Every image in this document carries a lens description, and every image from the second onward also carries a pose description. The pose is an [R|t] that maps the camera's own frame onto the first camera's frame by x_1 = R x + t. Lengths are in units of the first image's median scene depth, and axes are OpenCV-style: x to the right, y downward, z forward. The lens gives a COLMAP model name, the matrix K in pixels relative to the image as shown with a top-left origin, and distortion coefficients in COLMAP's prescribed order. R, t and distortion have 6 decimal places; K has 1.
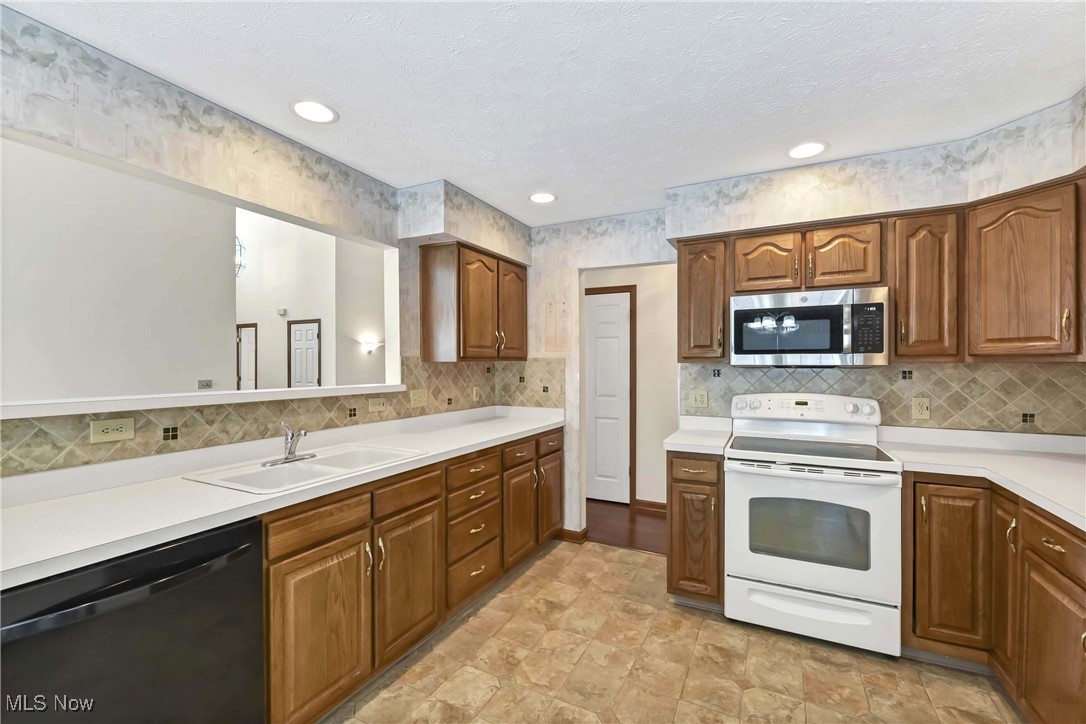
lens RADIAL K [[468.5, 0, 542.8], [0, 468.5, 367.2], [0, 0, 1]] dist [0.005729, -0.006023]
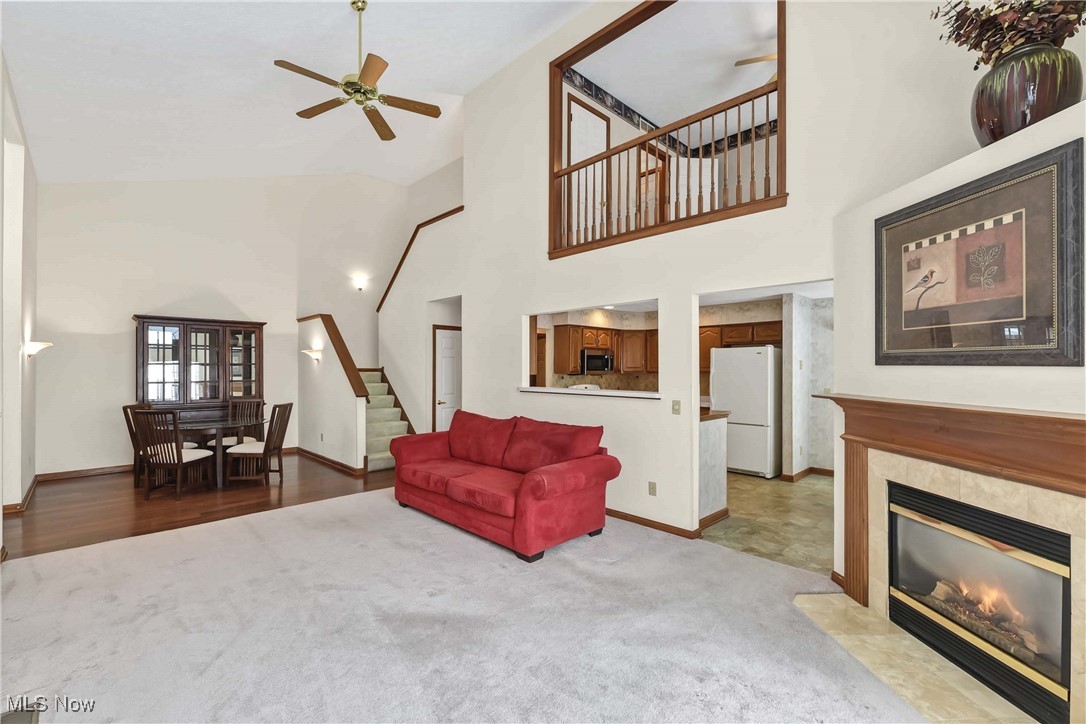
lens RADIAL K [[468.5, 0, 546.0], [0, 468.5, 363.4], [0, 0, 1]] dist [0.005729, -0.006023]
pose [[0.321266, 0.006441, 0.946967, -2.383826], [0.007452, 0.999929, -0.009330, -0.046956], [-0.946960, 0.010054, 0.321196, 0.346777]]
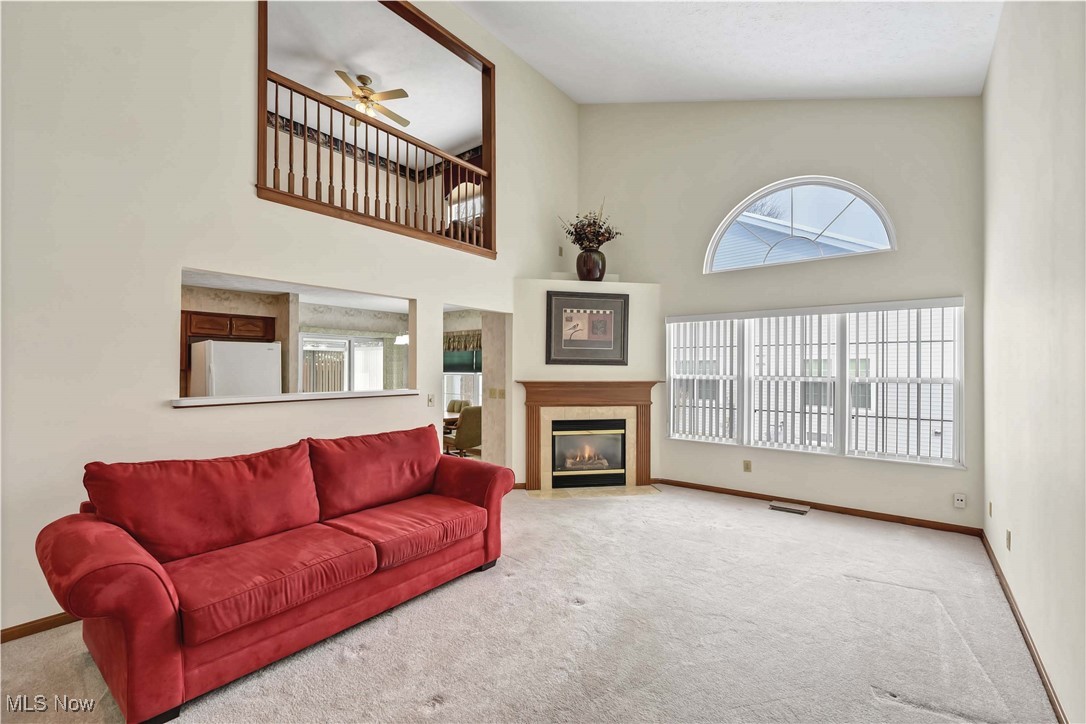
lens RADIAL K [[468.5, 0, 533.4], [0, 468.5, 360.6], [0, 0, 1]] dist [0.005729, -0.006023]
pose [[-0.977814, -0.002947, 0.209456, -1.486042], [-0.004090, 0.999979, -0.005026, -0.052974], [-0.209436, -0.005771, -0.977805, 2.115201]]
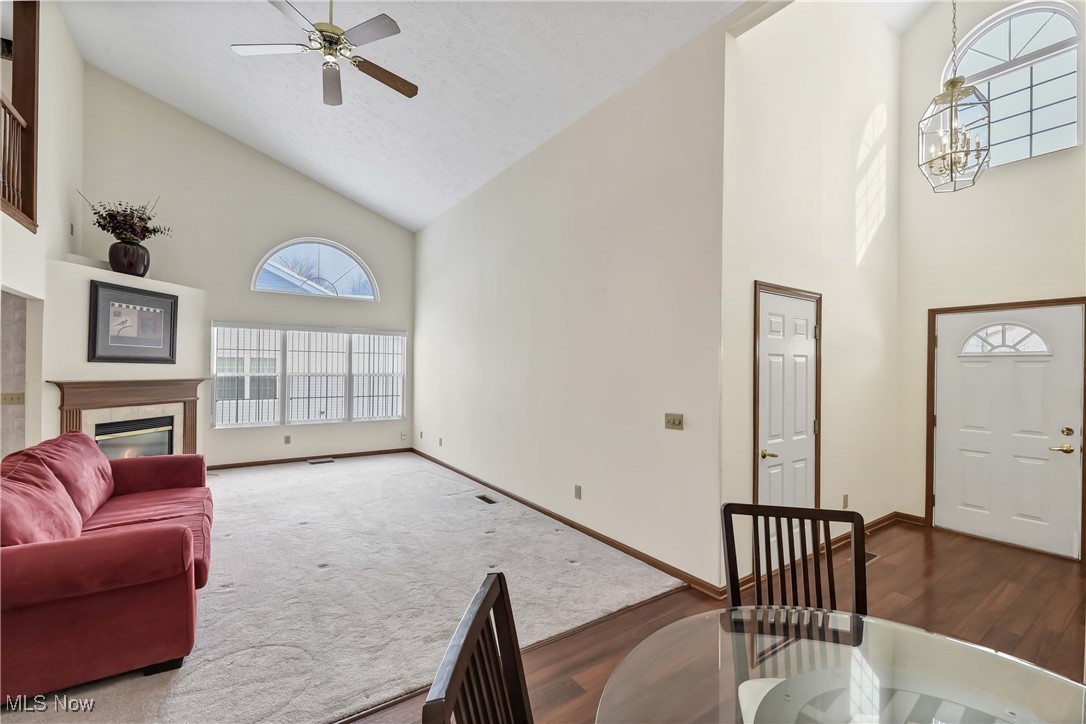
lens RADIAL K [[453.2, 0, 535.6], [0, 453.2, 368.5], [0, 0, 1]] dist [-0.006632, -0.002341]
pose [[-0.499839, -0.009630, -0.866065, -0.397017], [-0.020364, 0.999792, 0.000636, -0.059032], [0.865879, 0.017954, -0.499931, 2.511620]]
